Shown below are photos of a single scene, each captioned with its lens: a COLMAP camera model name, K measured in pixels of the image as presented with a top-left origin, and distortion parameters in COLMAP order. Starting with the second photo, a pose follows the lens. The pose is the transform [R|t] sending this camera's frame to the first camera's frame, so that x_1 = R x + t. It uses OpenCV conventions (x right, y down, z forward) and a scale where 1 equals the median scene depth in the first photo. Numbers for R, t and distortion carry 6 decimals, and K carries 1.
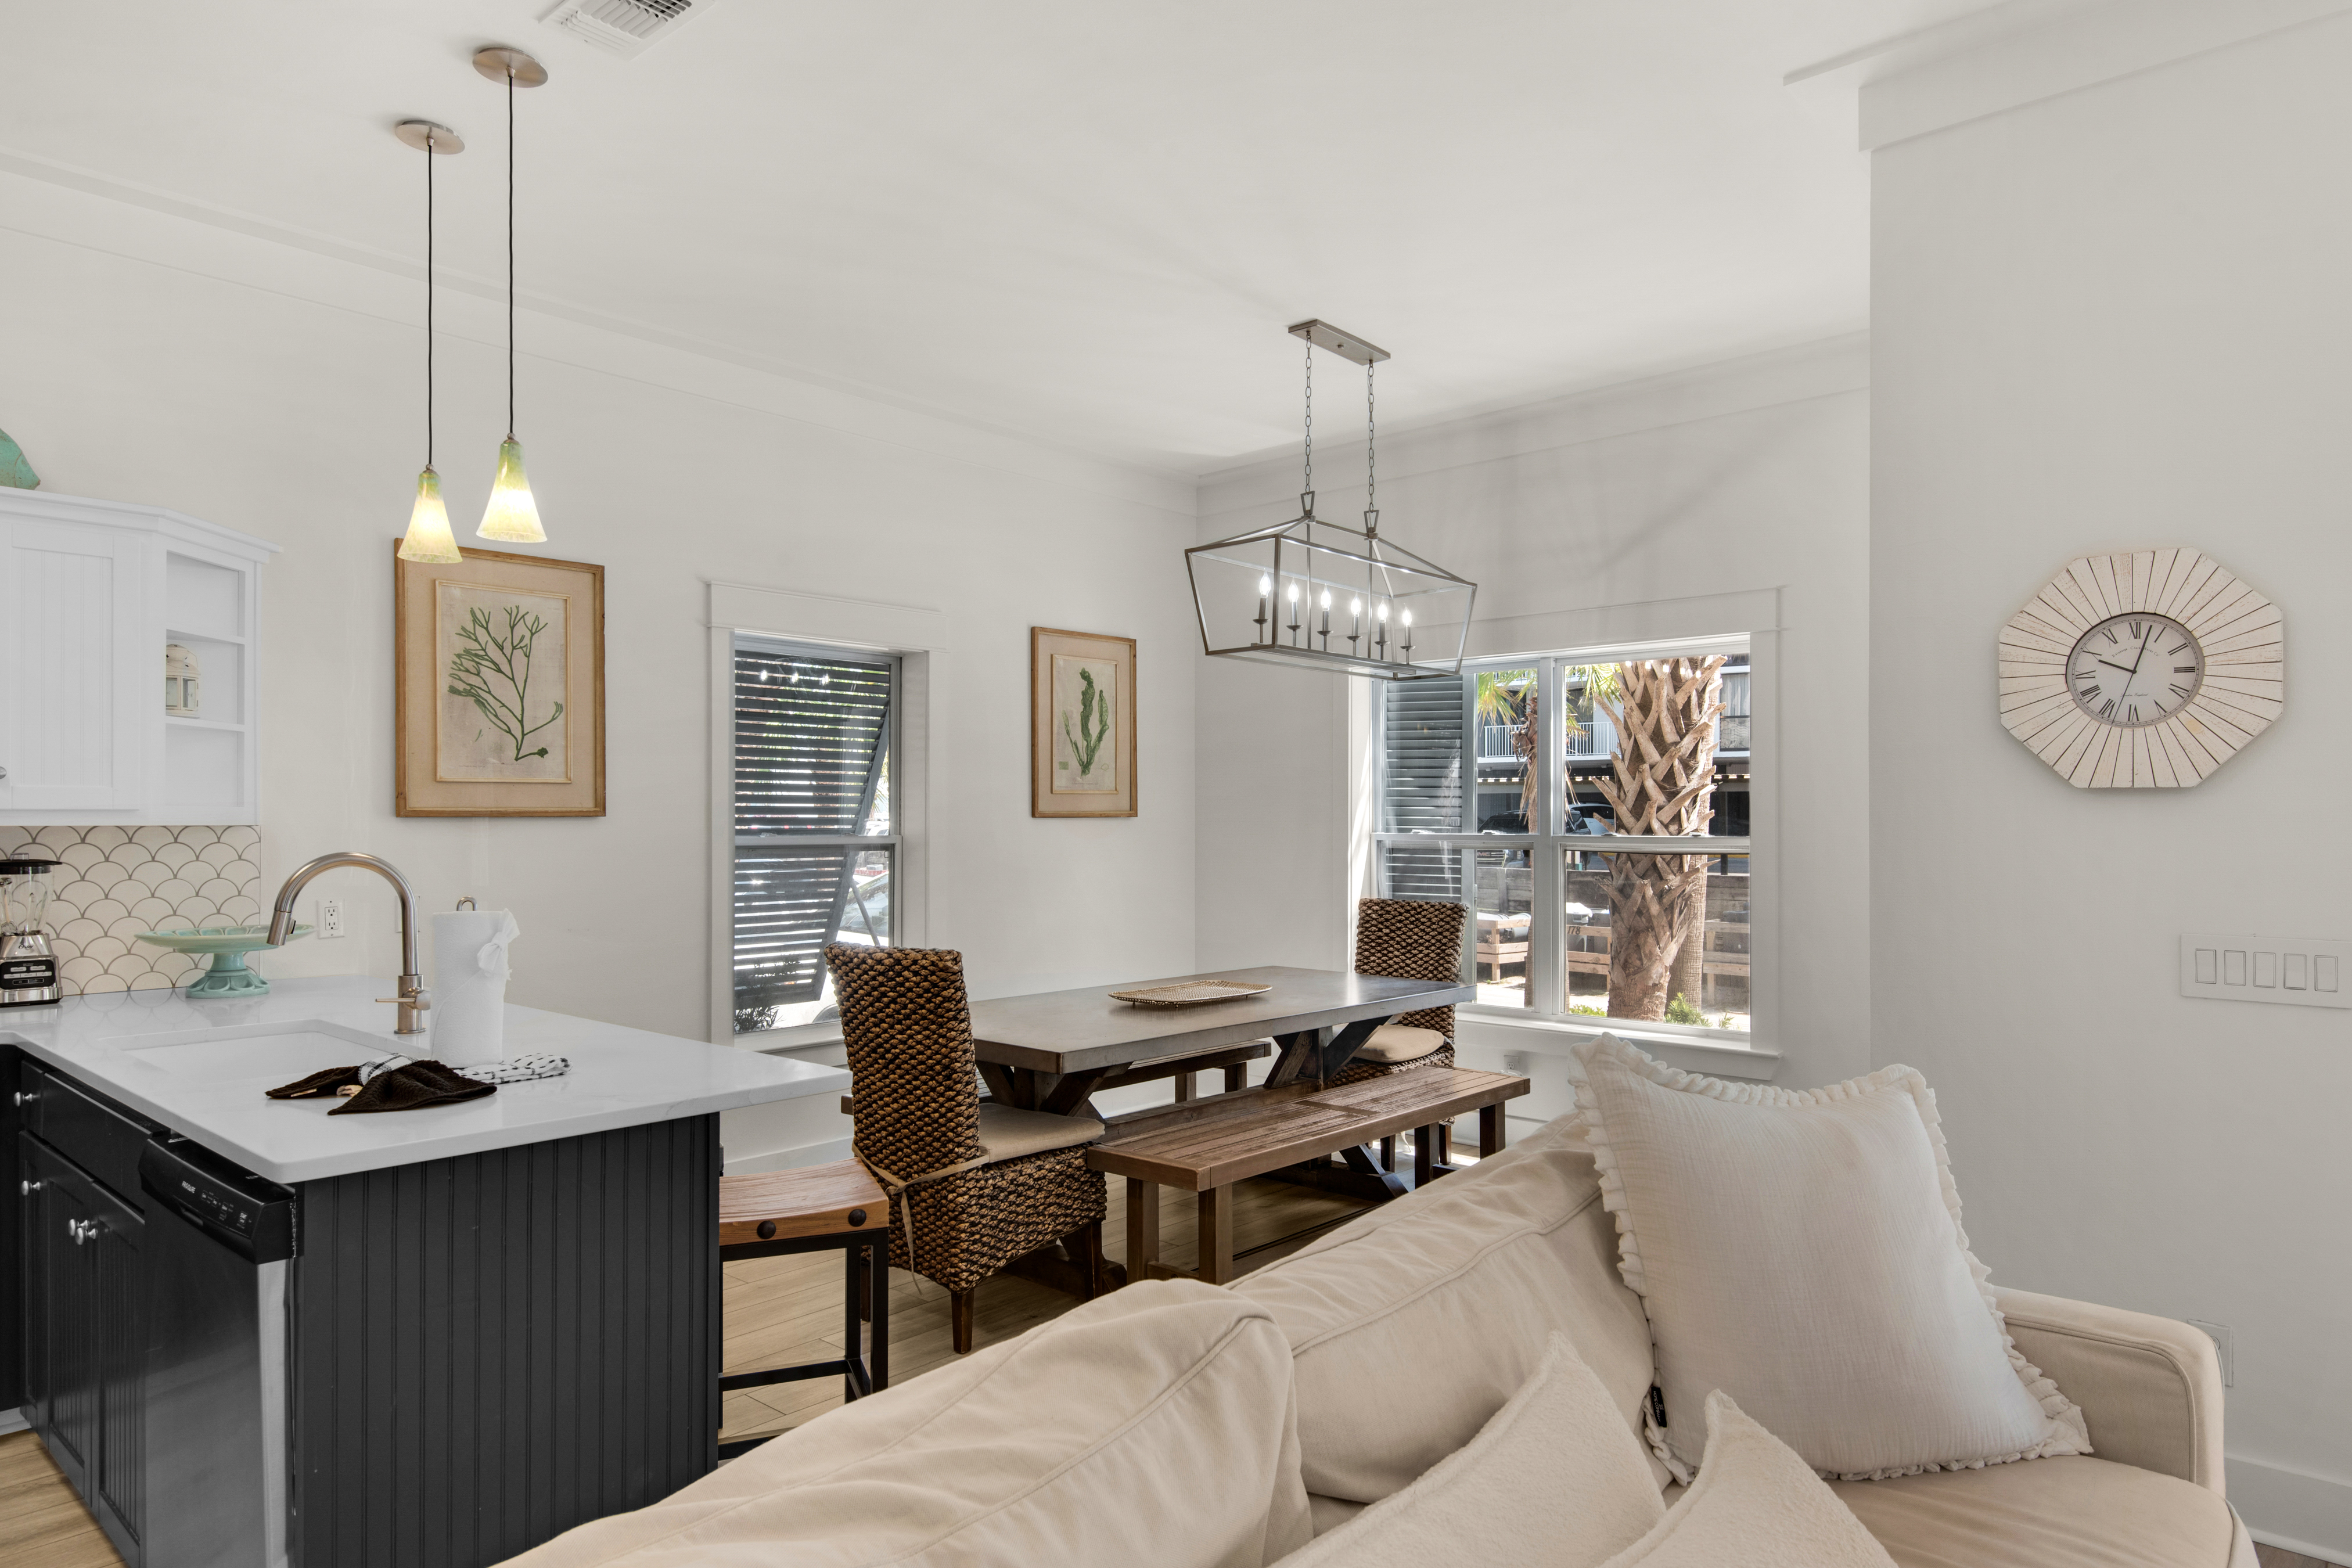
lens RADIAL K [[1423.4, 0, 1171.2], [0, 1423.4, 808.4], [0, 0, 1]] dist [0.021192, -0.013168]
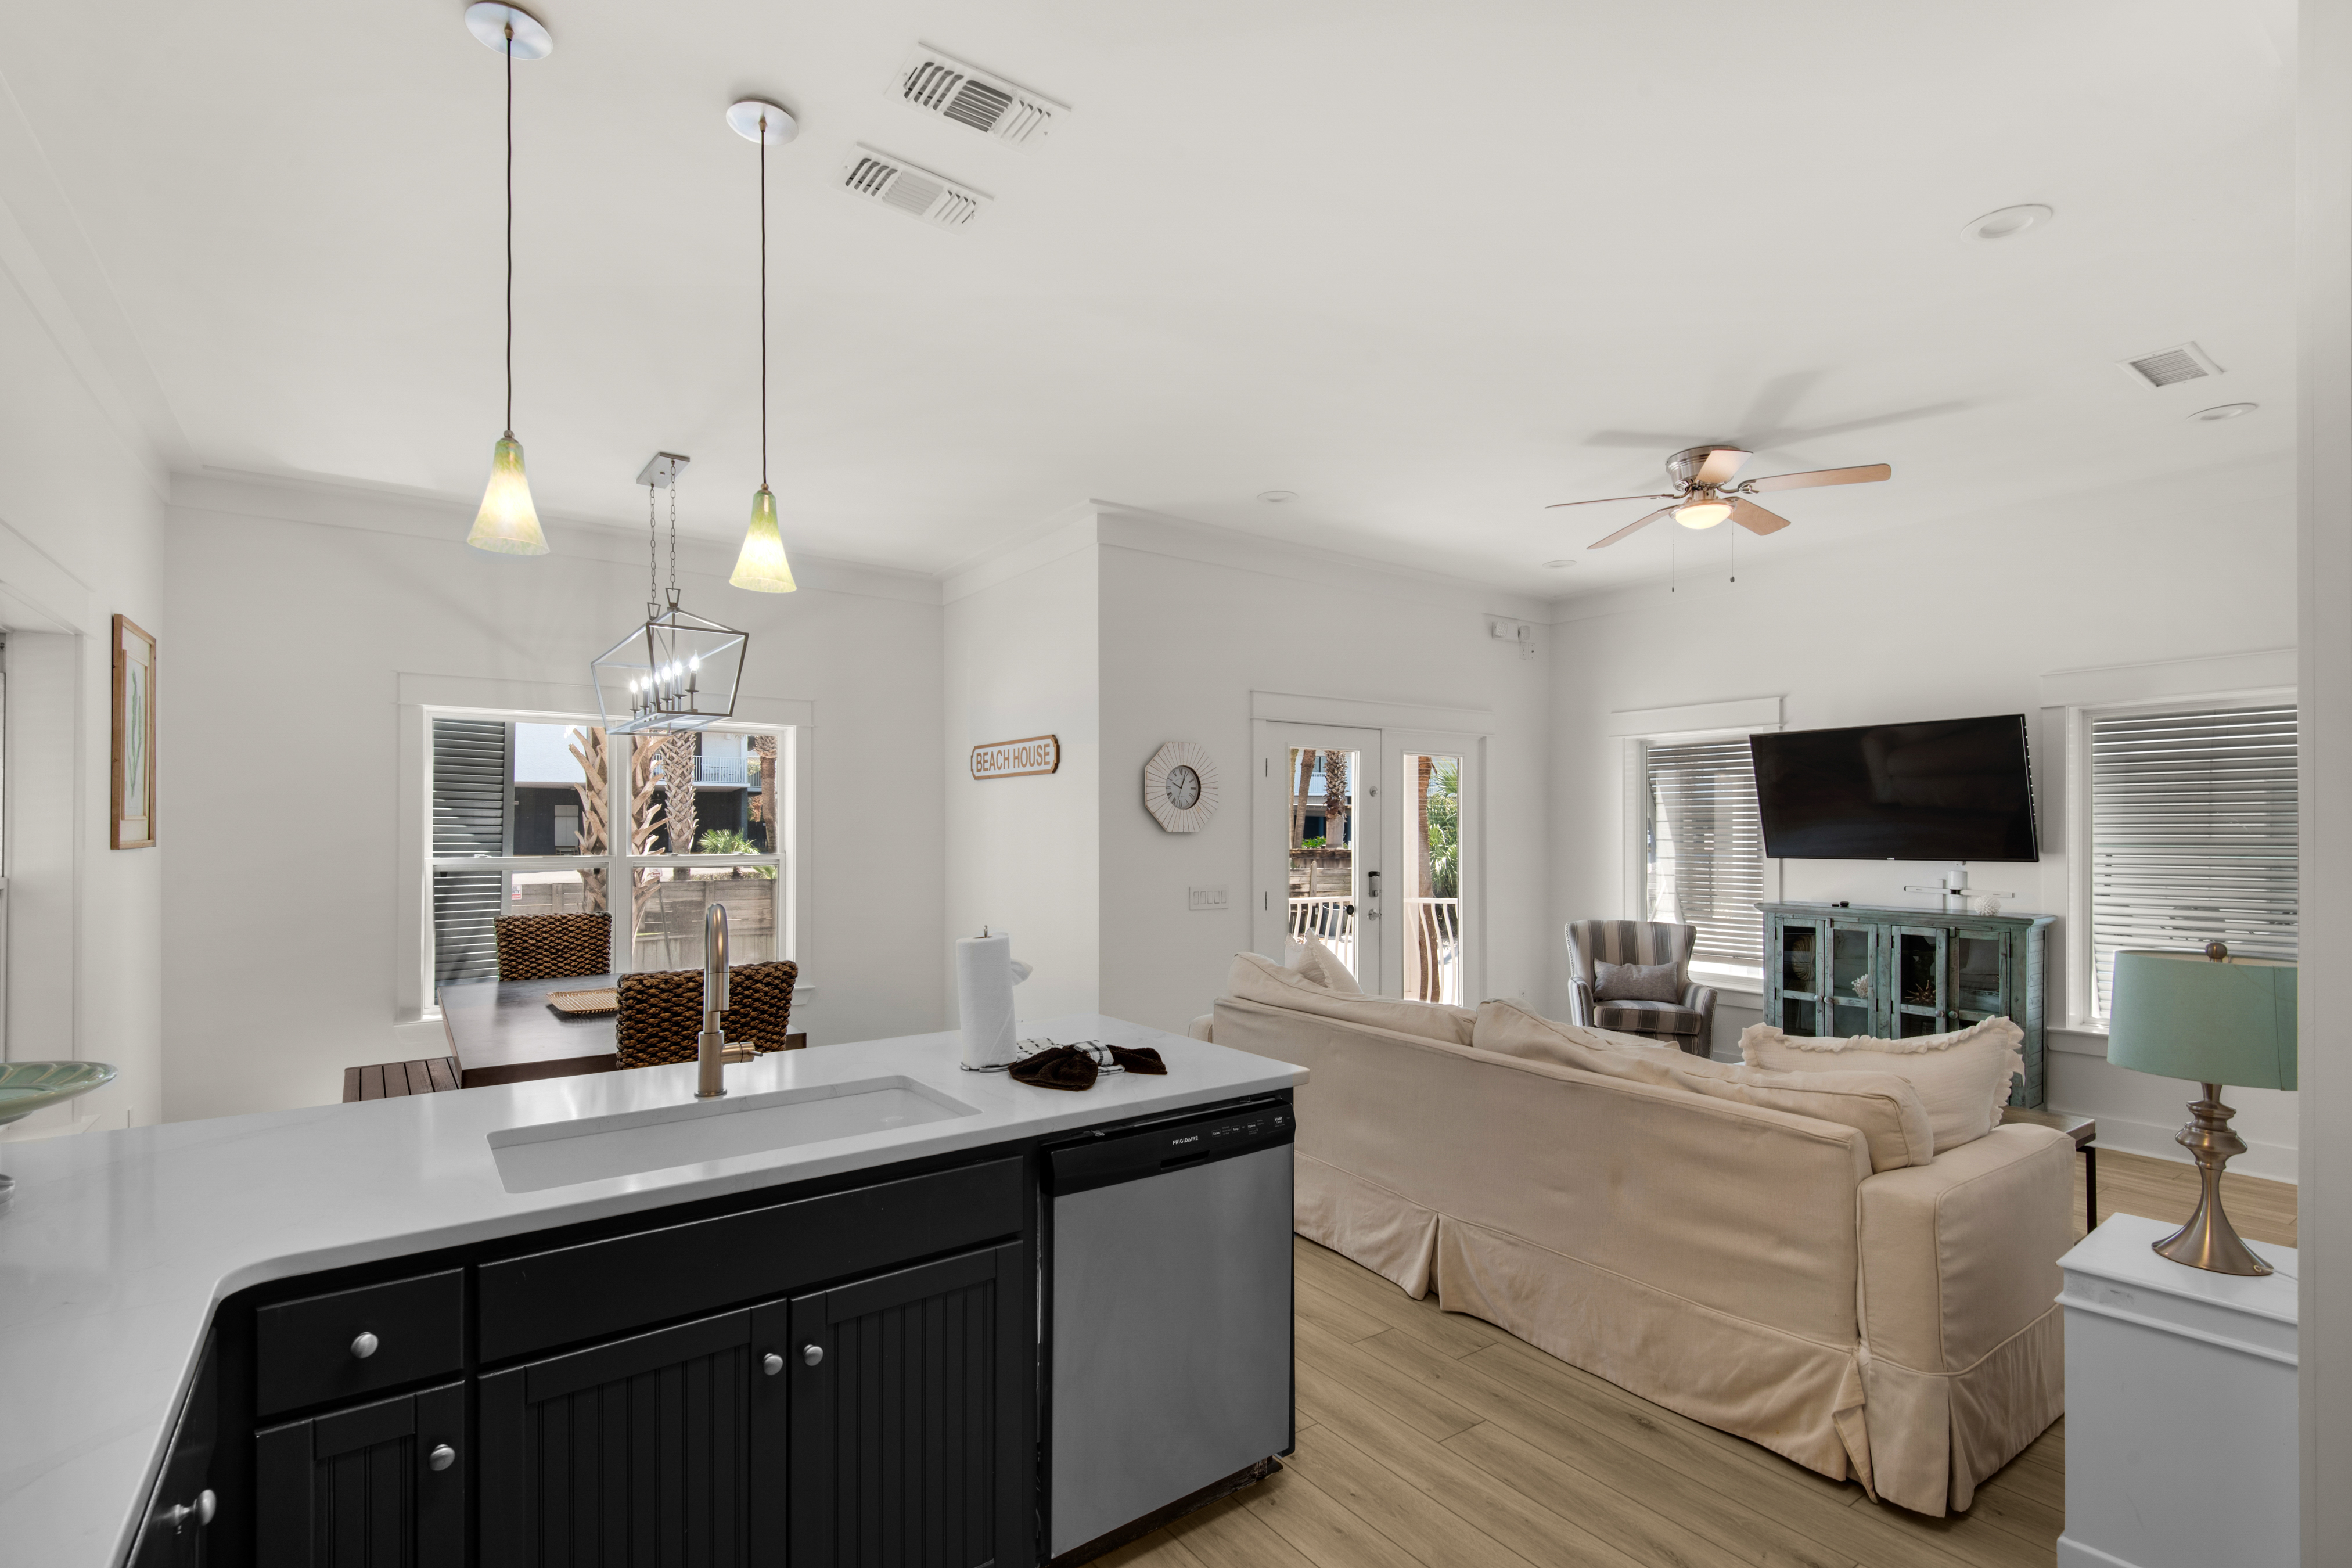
lens RADIAL K [[1071.5, 0, 1158.3], [0, 1071.5, 835.9], [0, 0, 1]] dist [0.013045, -0.007859]
pose [[0.232492, -0.008326, 0.972563, -0.886072], [-0.005845, 0.999933, 0.009958, -0.019286], [-0.972581, -0.008000, 0.232427, 0.417519]]
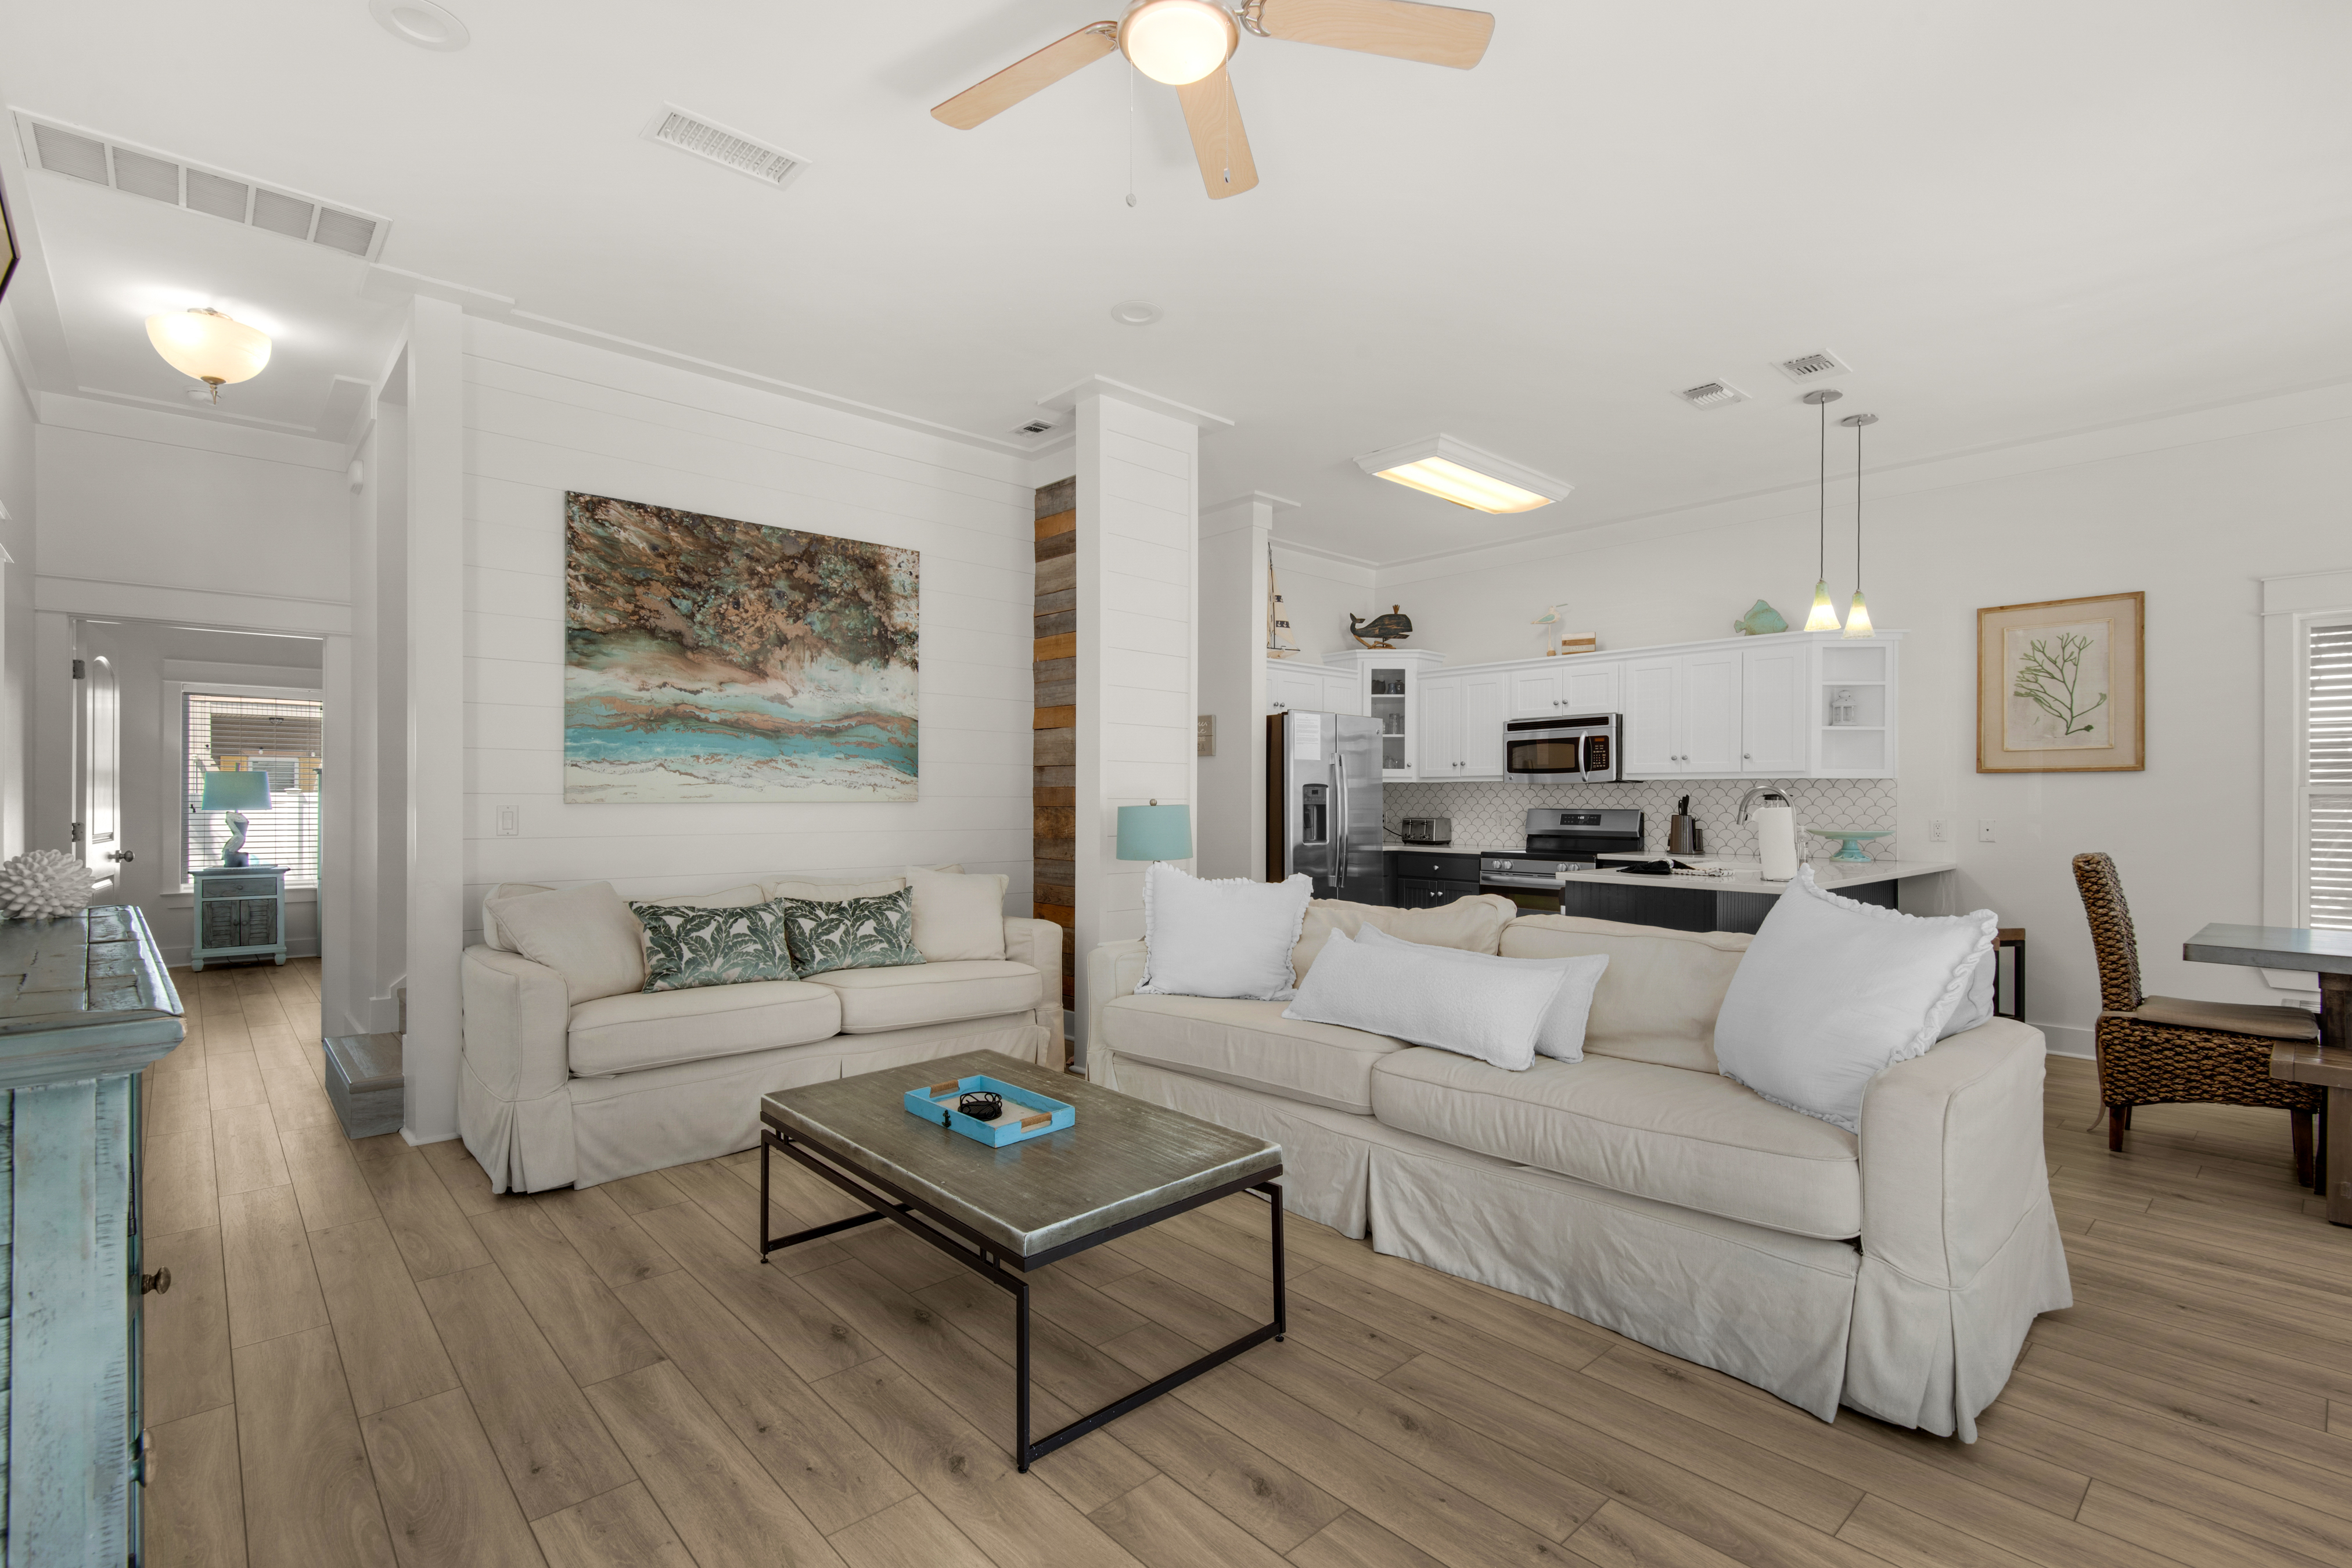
lens RADIAL K [[1071.5, 0, 1152.1], [0, 1071.5, 801.6], [0, 0, 1]] dist [0.013045, -0.007859]
pose [[-0.101069, 0.000929, -0.994879, 0.895949], [0.002579, 0.999996, 0.000672, 0.039470], [0.994876, -0.002498, -0.101071, 0.164456]]
